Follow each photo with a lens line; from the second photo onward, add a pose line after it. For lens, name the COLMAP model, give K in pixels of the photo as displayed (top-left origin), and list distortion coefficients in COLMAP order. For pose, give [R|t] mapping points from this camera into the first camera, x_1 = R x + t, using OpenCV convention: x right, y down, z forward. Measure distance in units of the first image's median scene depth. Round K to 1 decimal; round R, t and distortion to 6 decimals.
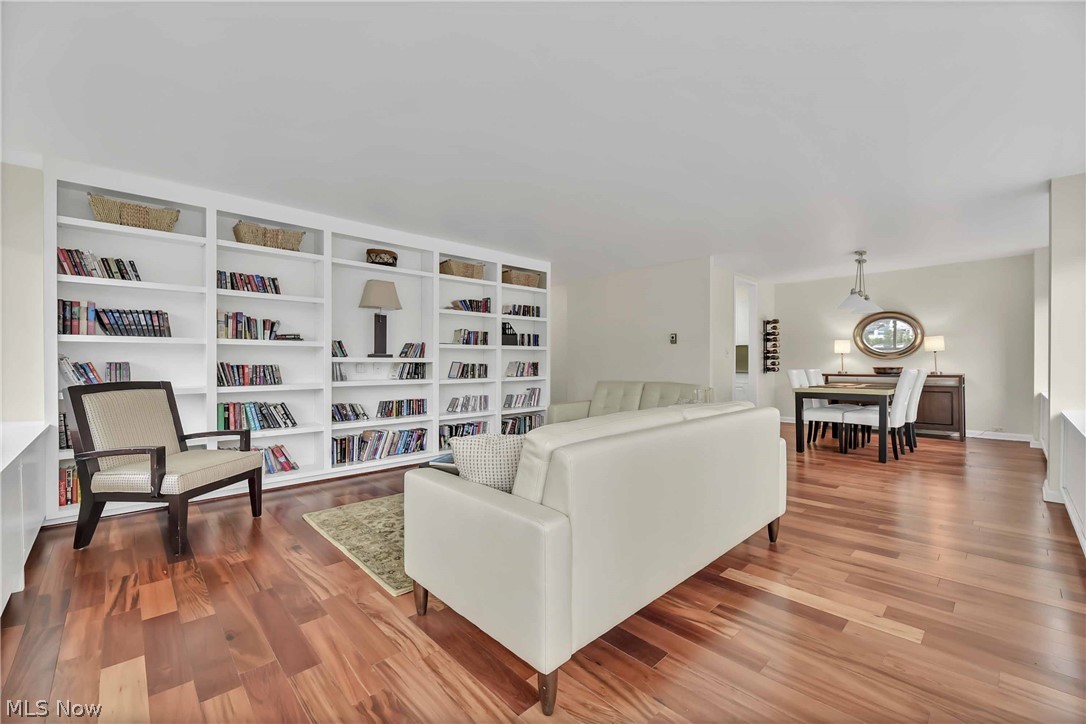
lens RADIAL K [[453.3, 0, 543.0], [0, 453.3, 362.0], [0, 0, 1]] dist [-0.001035, -0.000226]
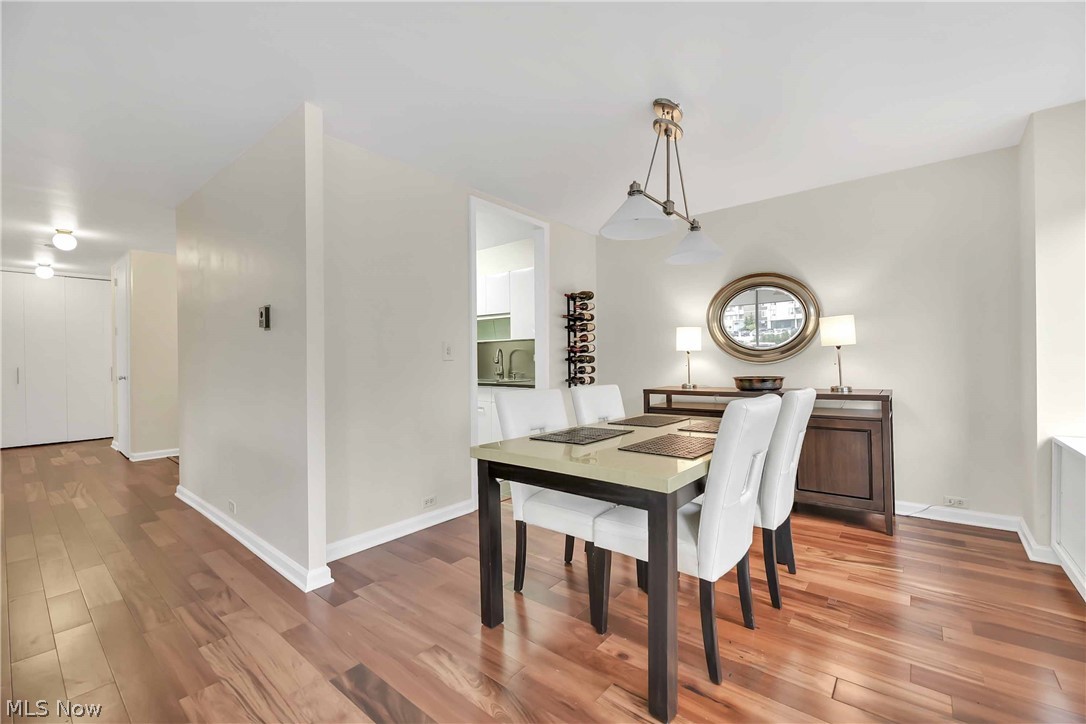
lens RADIAL K [[454.6, 0, 551.7], [0, 454.6, 360.8], [0, 0, 1]] dist [0.000084, -0.000046]
pose [[0.991897, -0.008085, 0.126789, 0.505951], [0.008553, 0.999958, -0.003152, -0.008479], [-0.126758, 0.004211, 0.991925, 0.561878]]
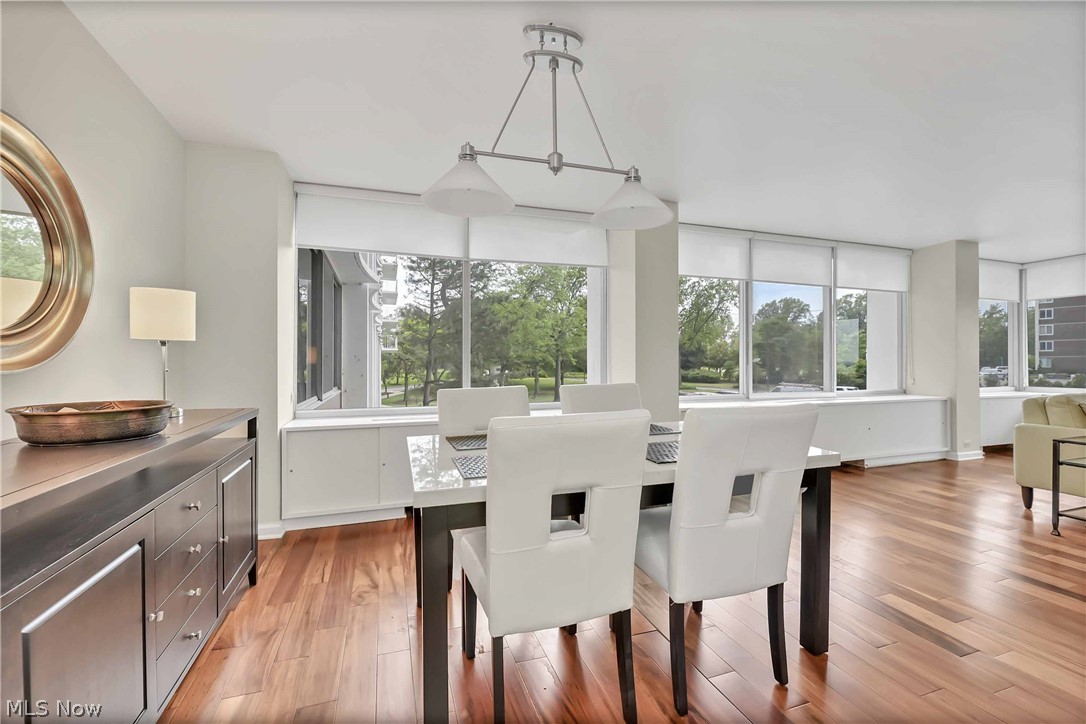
lens RADIAL K [[465.1, 0, 531.4], [0, 465.1, 366.8], [0, 0, 1]] dist [0.000623, 0.000166]
pose [[-0.903864, 0.005142, 0.427788, 0.539033], [0.011302, 0.999866, 0.011860, -0.007823], [-0.427670, 0.015555, -0.903801, 1.225805]]
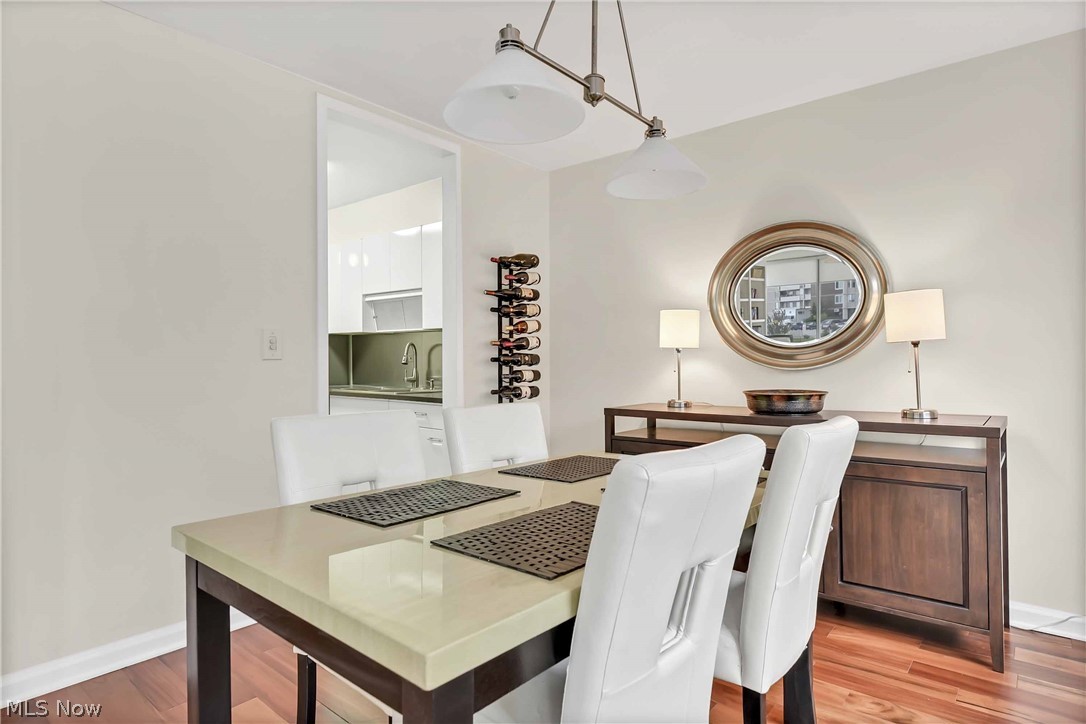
lens RADIAL K [[599.2, 0, 540.6], [0, 599.2, 364.5], [0, 0, 1]] dist [0.002881, 0.001843]
pose [[0.995037, 0.000841, 0.099504, 0.606143], [-0.001198, 0.999993, 0.003534, -0.009969], [-0.099501, -0.003636, 0.995031, 0.658357]]
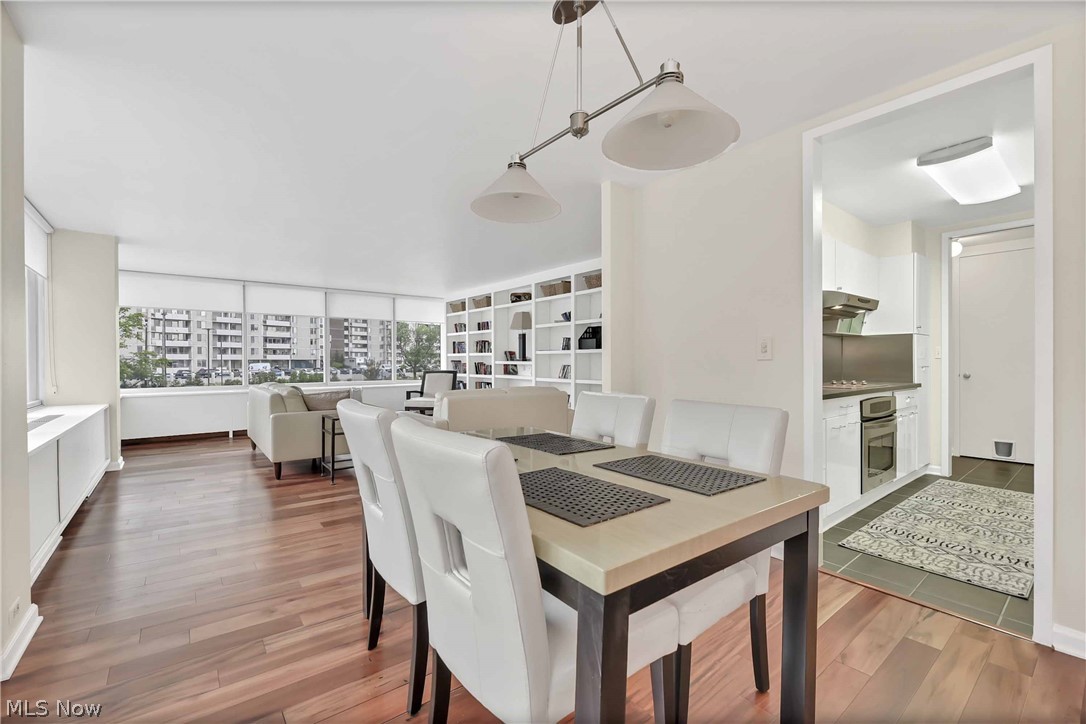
lens RADIAL K [[454.6, 0, 551.7], [0, 454.6, 360.8], [0, 0, 1]] dist [0.000084, -0.000046]
pose [[-0.087357, 0.002718, -0.996173, 0.903942], [-0.004015, 0.999987, 0.003080, -0.011697], [0.996169, 0.004269, -0.087345, 0.943025]]
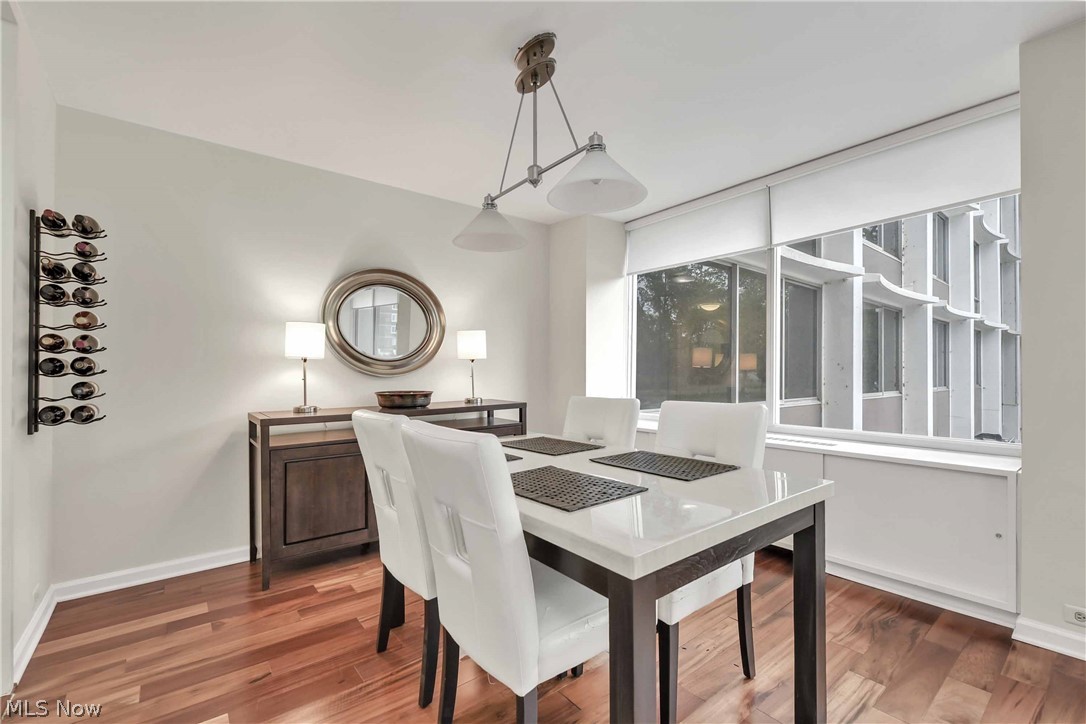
lens RADIAL K [[465.1, 0, 531.4], [0, 465.1, 366.8], [0, 0, 1]] dist [0.000623, 0.000166]
pose [[0.101074, 0.017481, 0.994725, 0.349819], [0.006730, 0.999811, -0.018254, -0.004737], [-0.994856, 0.008540, 0.100937, 0.915768]]
